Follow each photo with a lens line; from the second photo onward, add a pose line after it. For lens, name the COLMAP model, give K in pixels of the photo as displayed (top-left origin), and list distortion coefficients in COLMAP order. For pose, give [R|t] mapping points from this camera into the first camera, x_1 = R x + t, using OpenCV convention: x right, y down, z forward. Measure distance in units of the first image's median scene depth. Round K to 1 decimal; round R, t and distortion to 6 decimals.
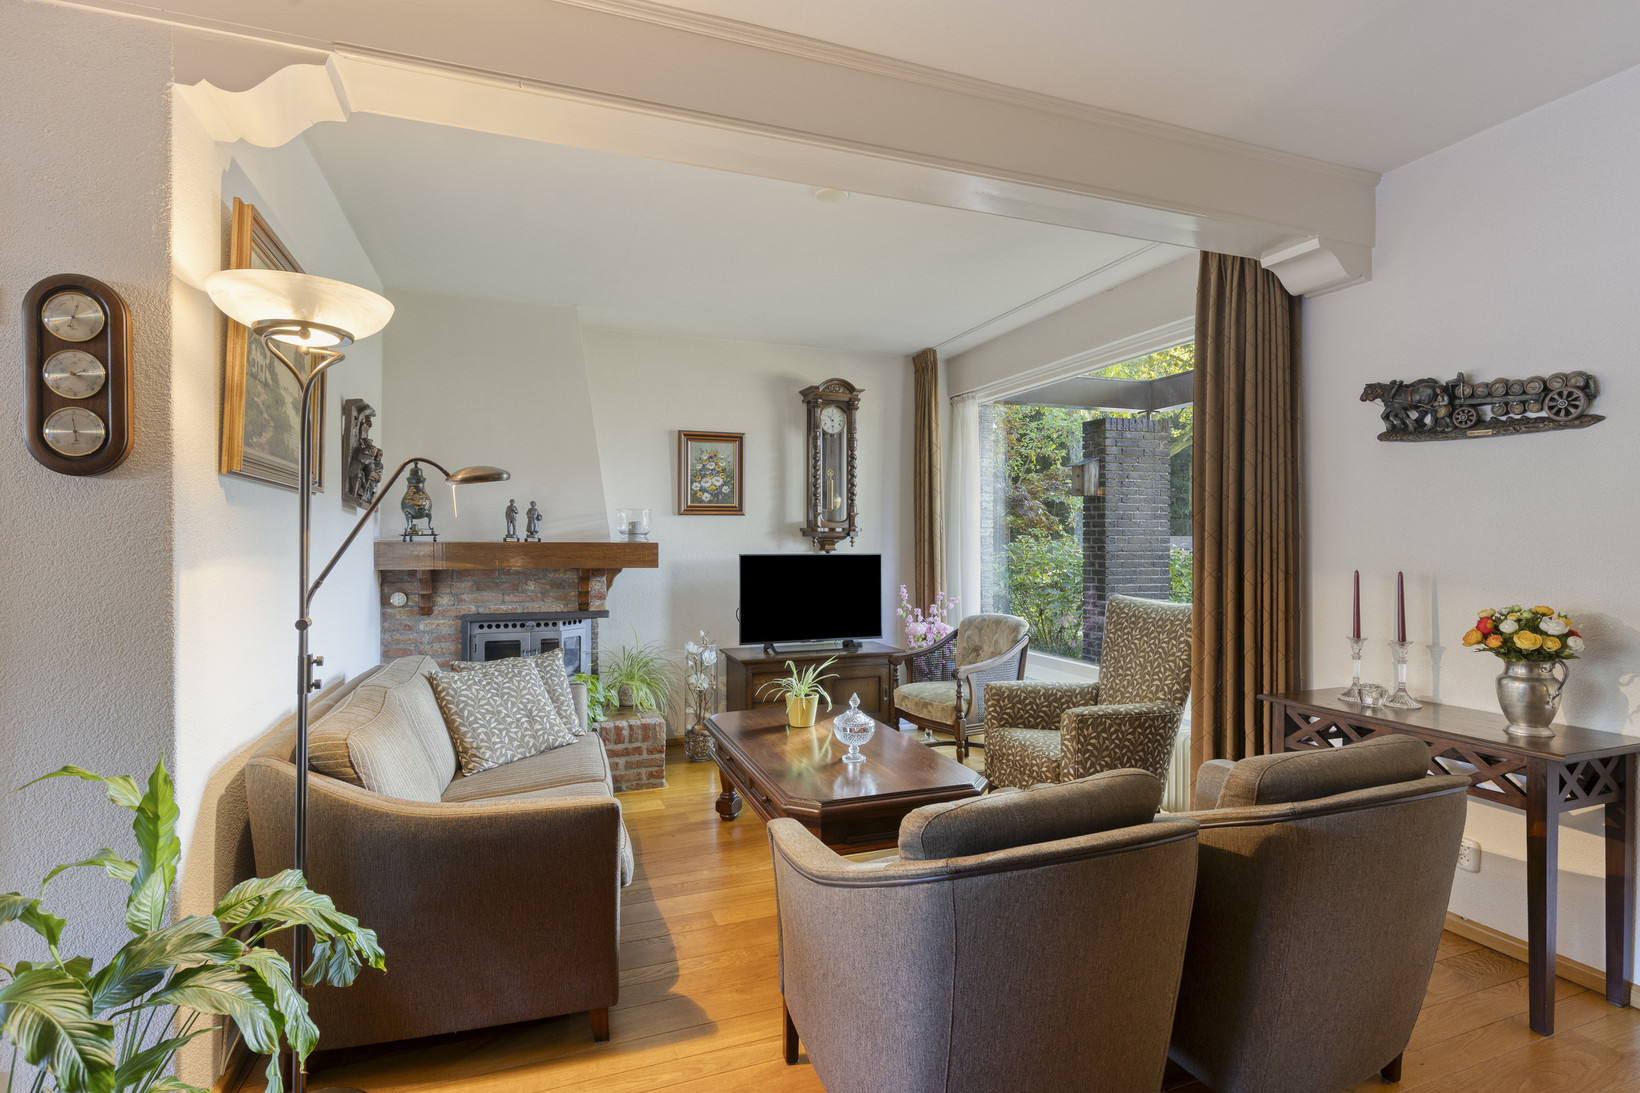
lens RADIAL K [[806.8, 0, 822.1], [0, 806.8, 542.4], [0, 0, 1]] dist [-0.000534, 0.000513]
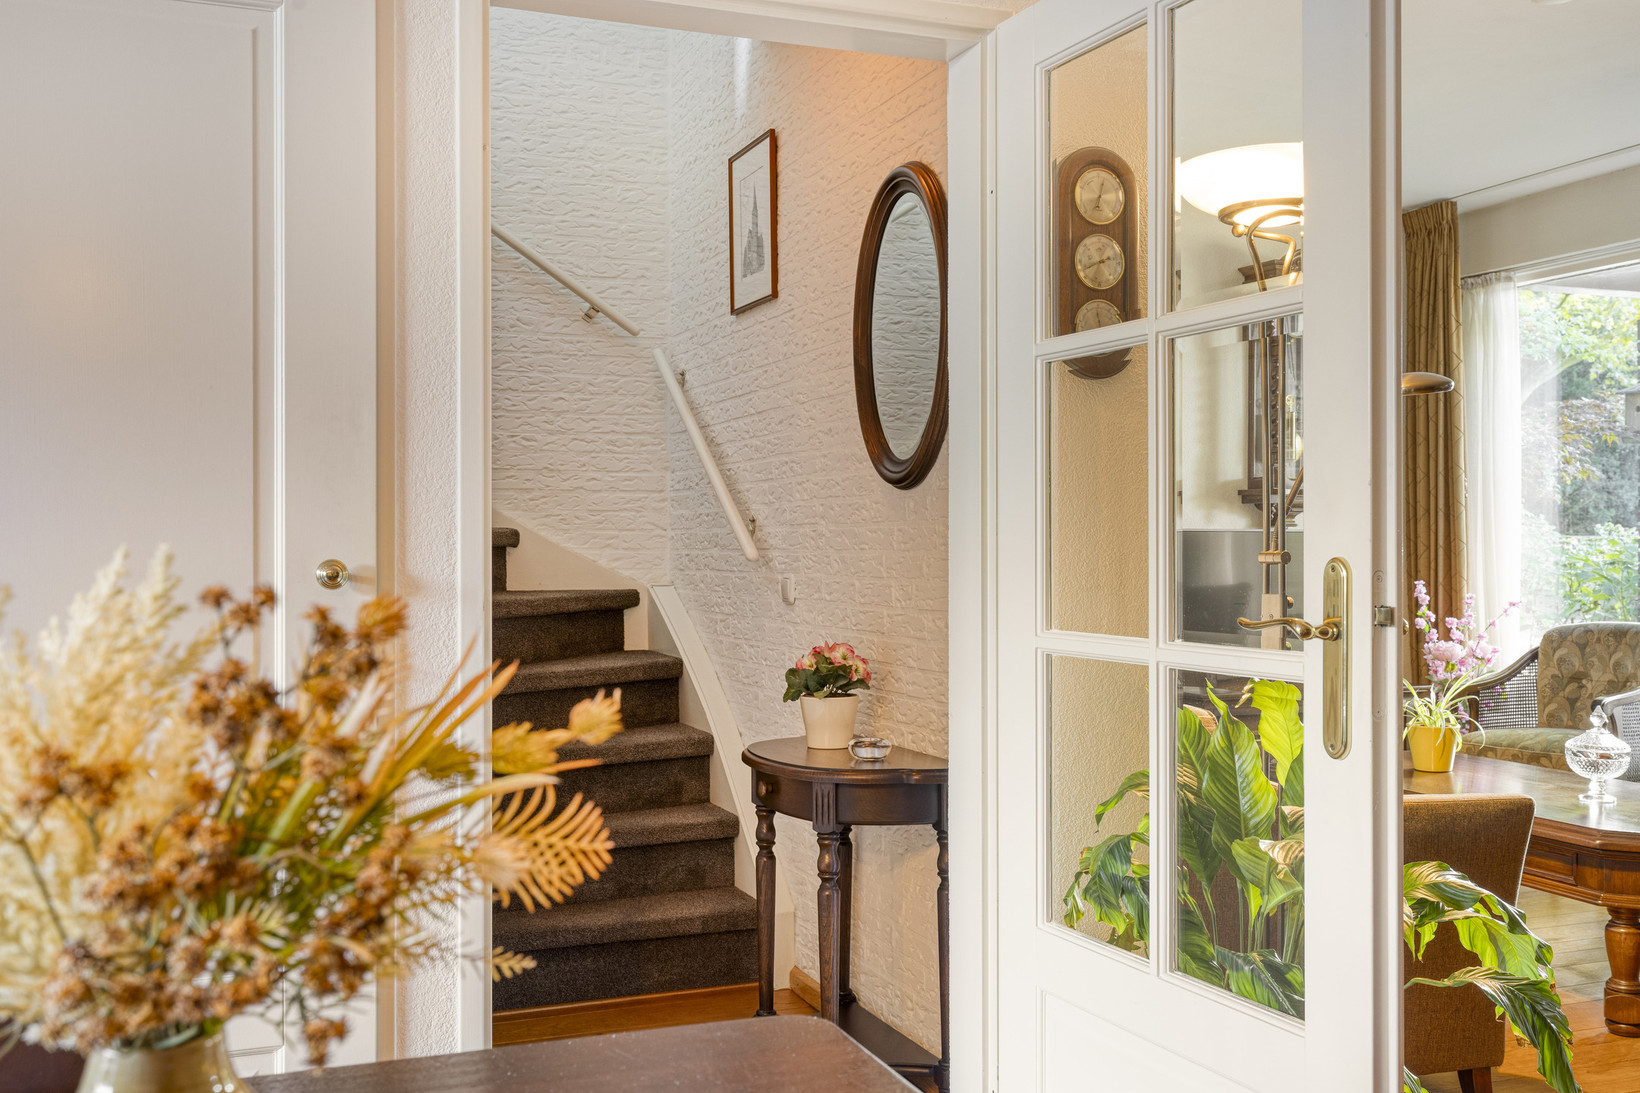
lens RADIAL K [[1580.6, 0, 816.5], [0, 1580.6, 546.6], [0, 0, 1]] dist [0.012480, 0.000000]
pose [[0.999914, 0.003293, 0.012707, -0.624154], [-0.003247, 0.999988, -0.003630, 0.053090], [-0.012719, 0.003588, 0.999913, -0.351098]]
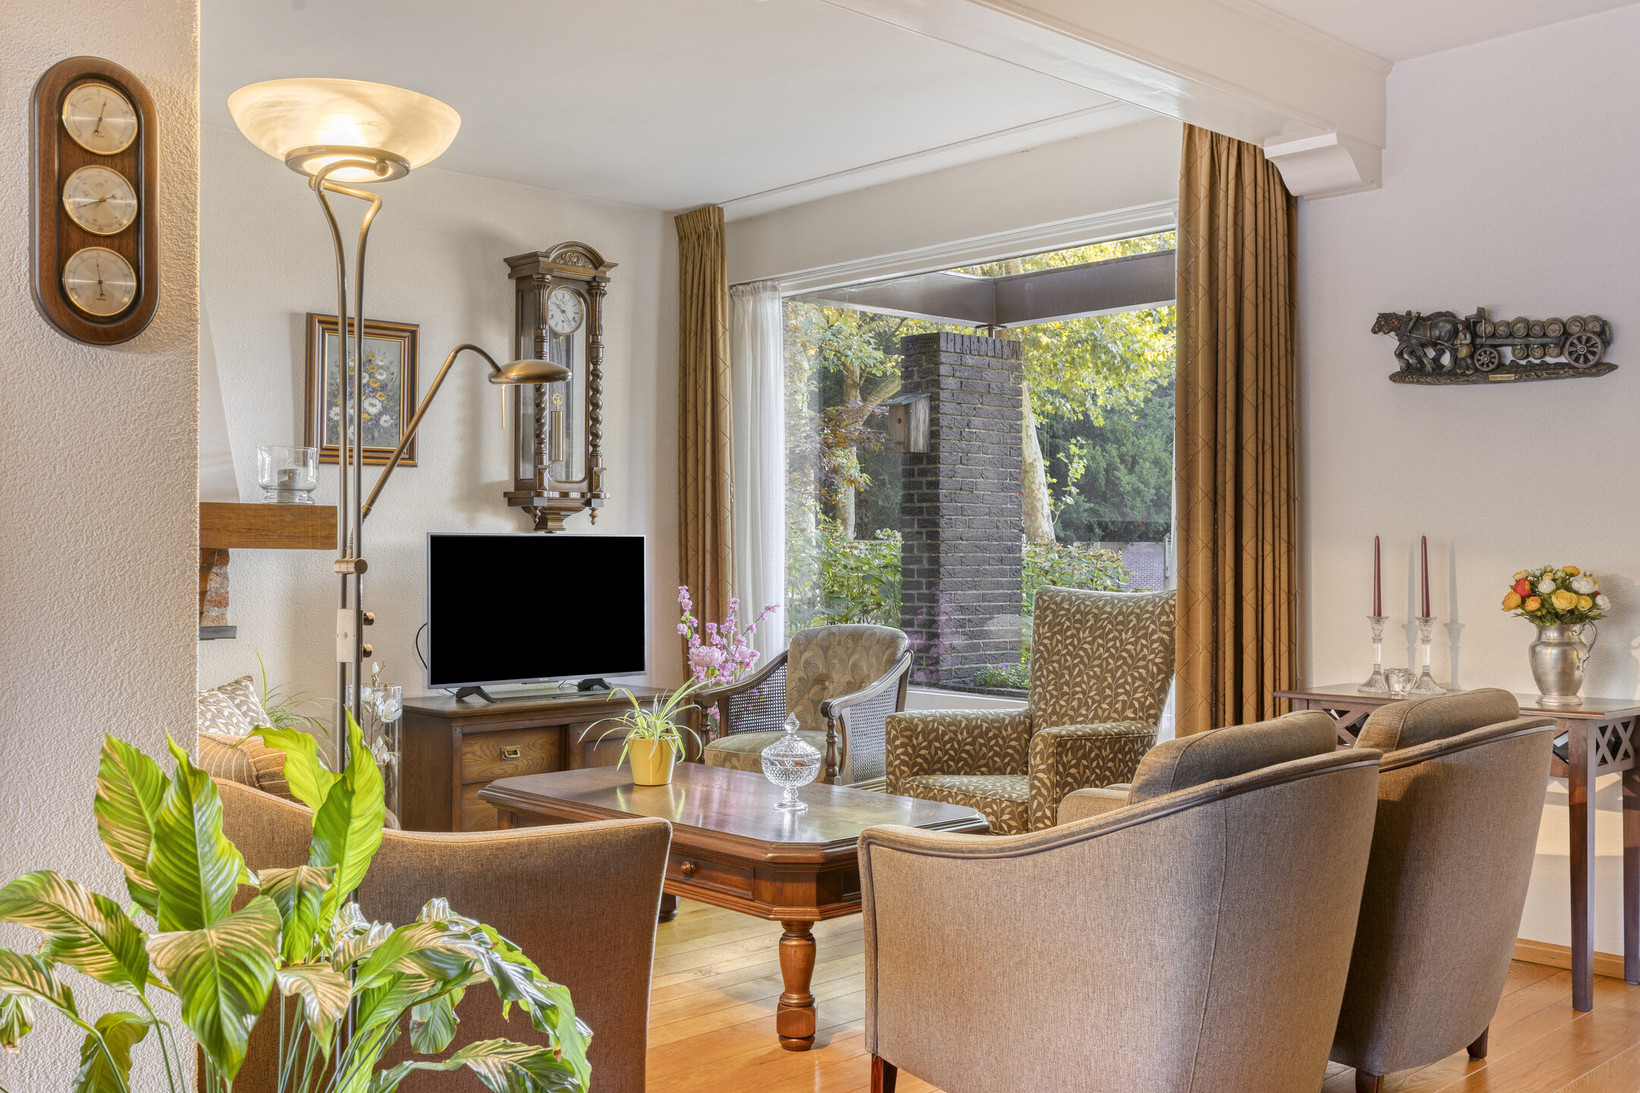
lens RADIAL K [[1580.6, 0, 829.0], [0, 1580.6, 541.5], [0, 0, 1]] dist [0.012480, 0.000000]
pose [[0.921890, 0.004844, 0.387421, -0.435677], [-0.001053, 0.999949, -0.009996, 0.050575], [-0.387450, 0.008807, 0.921849, -0.255639]]
